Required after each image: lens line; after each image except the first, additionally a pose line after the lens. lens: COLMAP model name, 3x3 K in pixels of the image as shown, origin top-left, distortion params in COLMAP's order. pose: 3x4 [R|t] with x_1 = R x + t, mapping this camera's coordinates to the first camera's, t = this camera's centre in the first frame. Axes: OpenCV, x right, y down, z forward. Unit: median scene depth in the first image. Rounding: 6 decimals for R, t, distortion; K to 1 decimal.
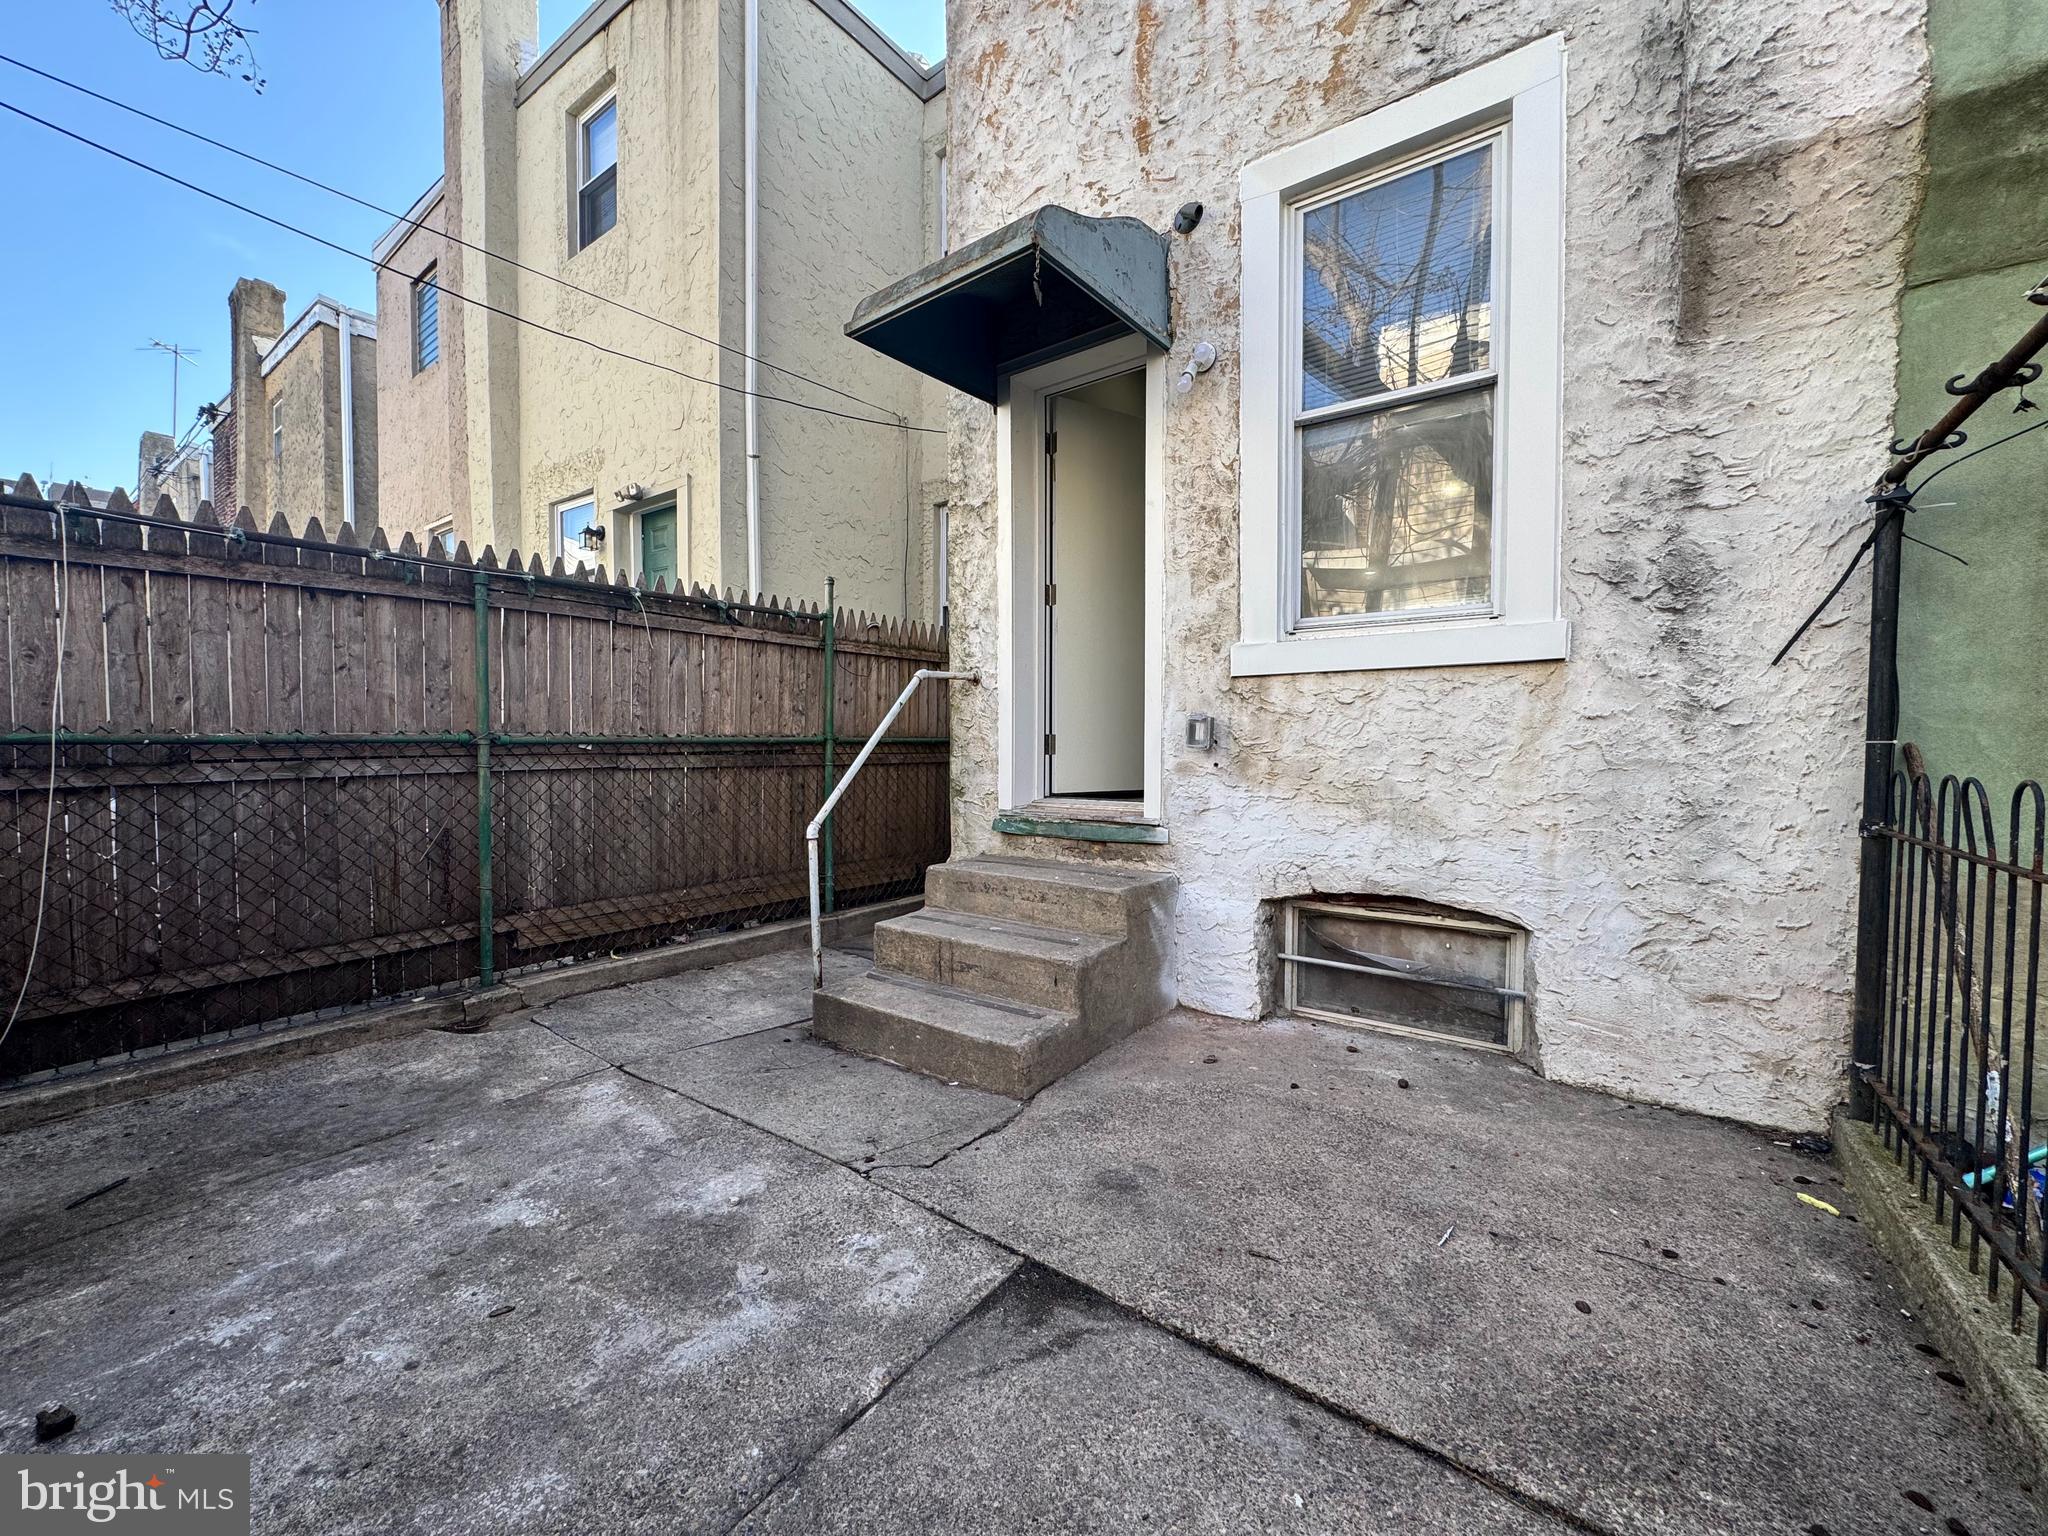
lens RADIAL K [[816.5, 0, 1020.6], [0, 816.5, 764.2], [0, 0, 1]] dist [-0.005129, 0.001318]
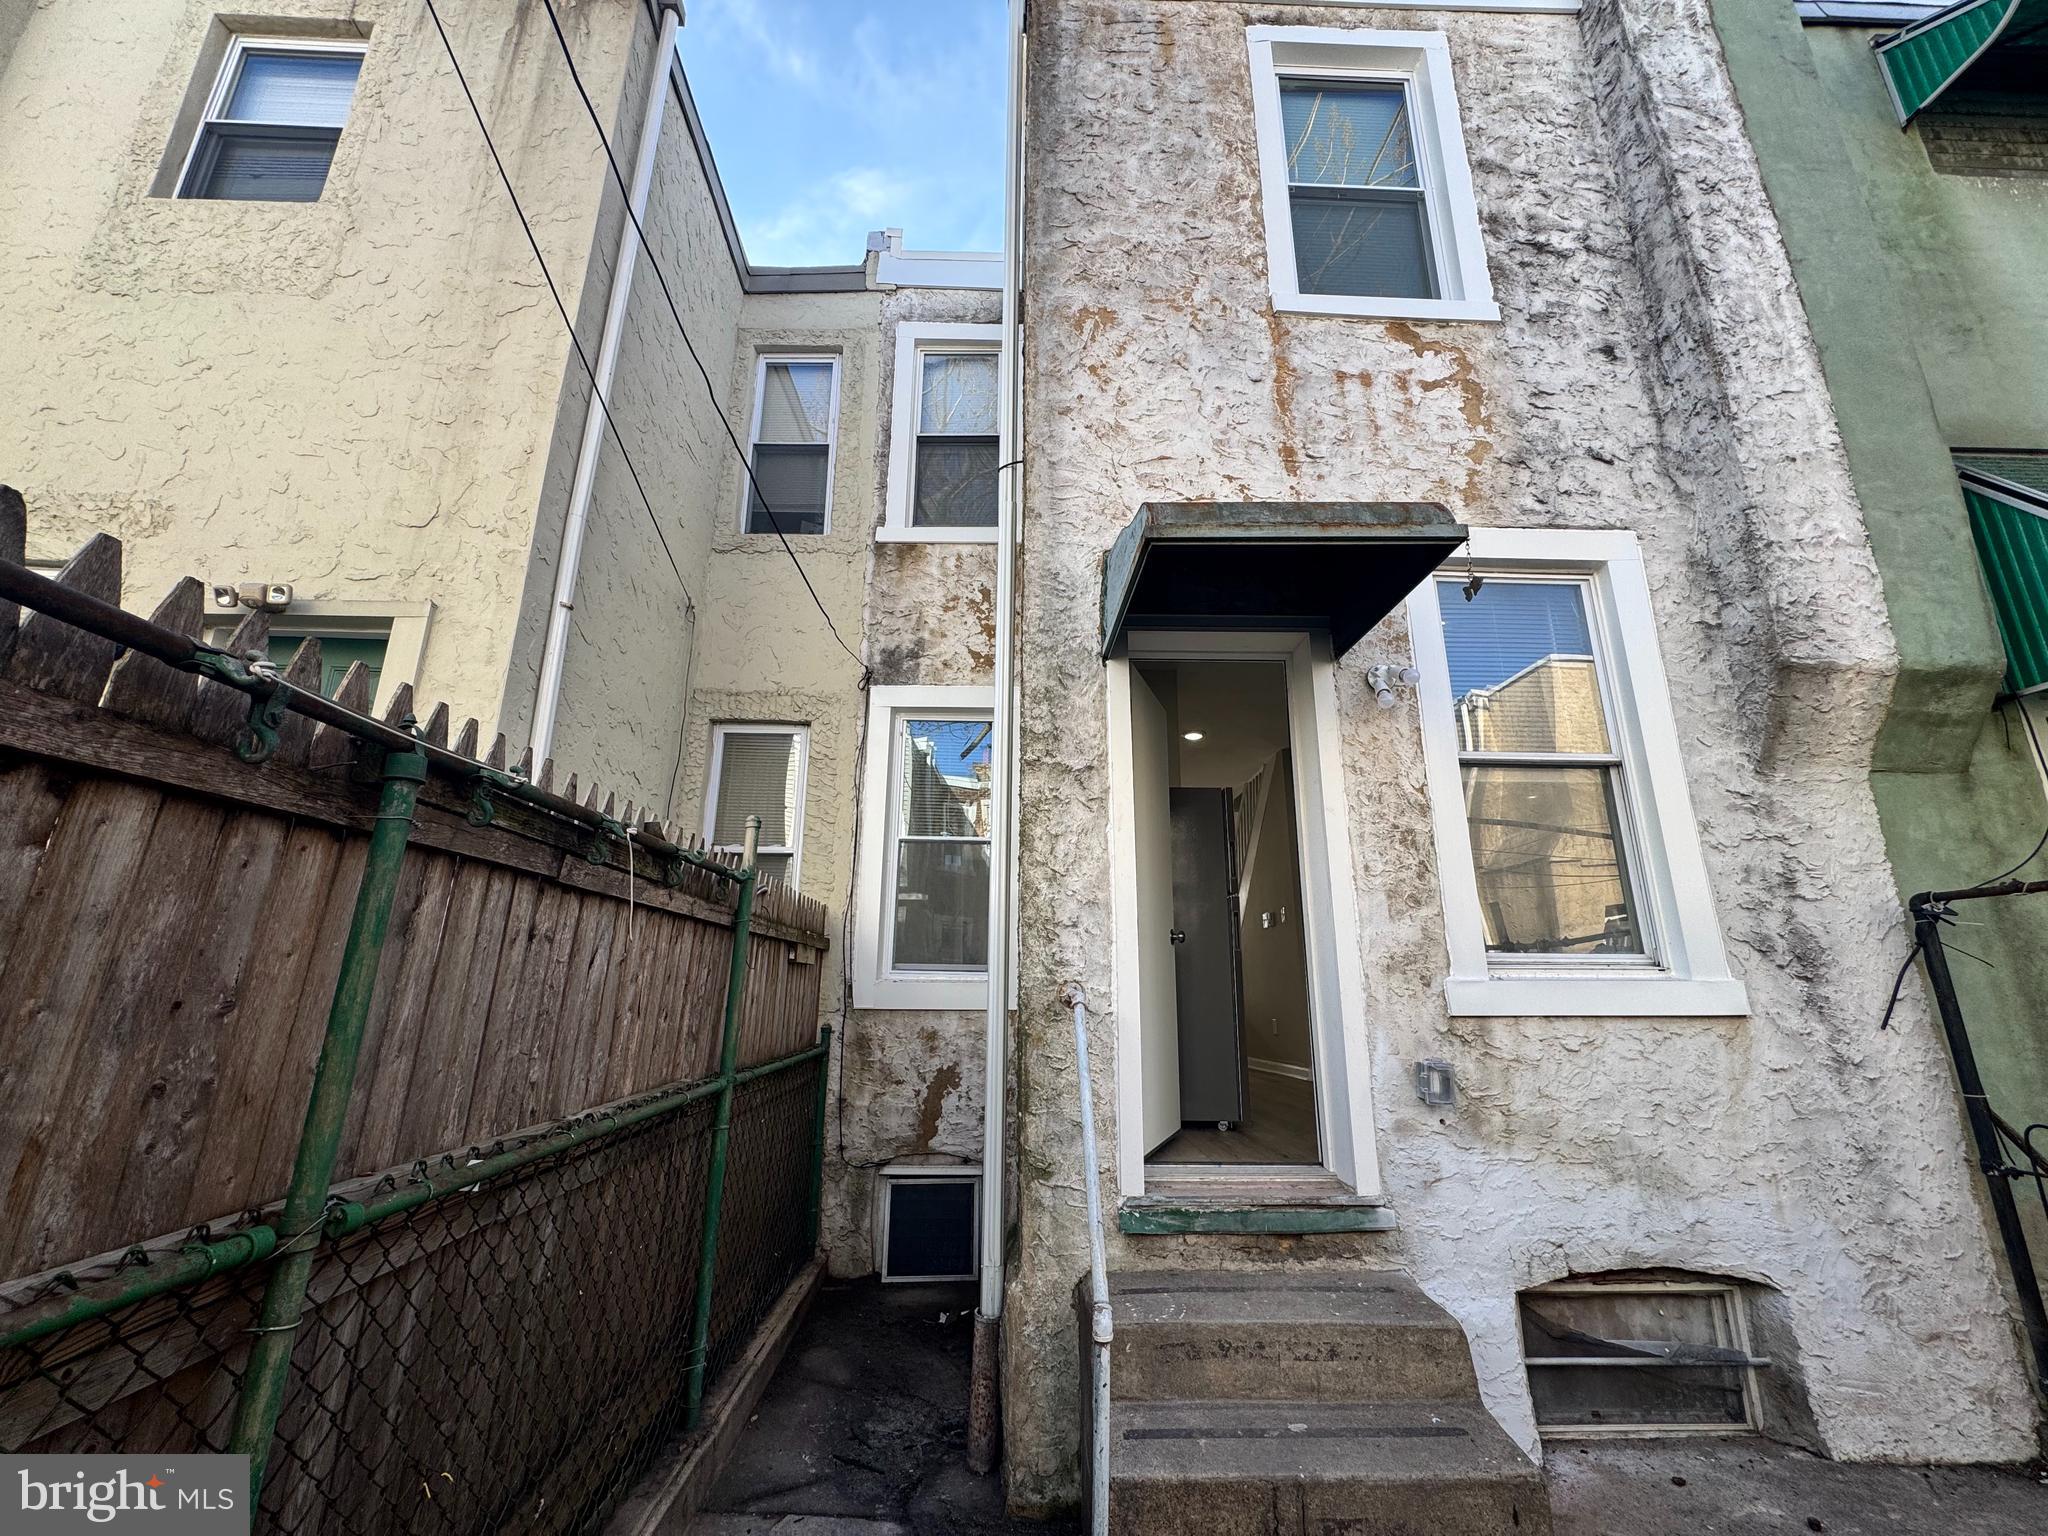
lens RADIAL K [[816.5, 0, 1020.7], [0, 816.5, 766.2], [0, 0, 1]] dist [-0.005129, 0.001318]
pose [[0.785965, 0.167913, 0.595033, -0.744154], [0.010945, 0.958485, -0.284932, -0.129212], [-0.618174, 0.230460, 0.751498, 0.596036]]
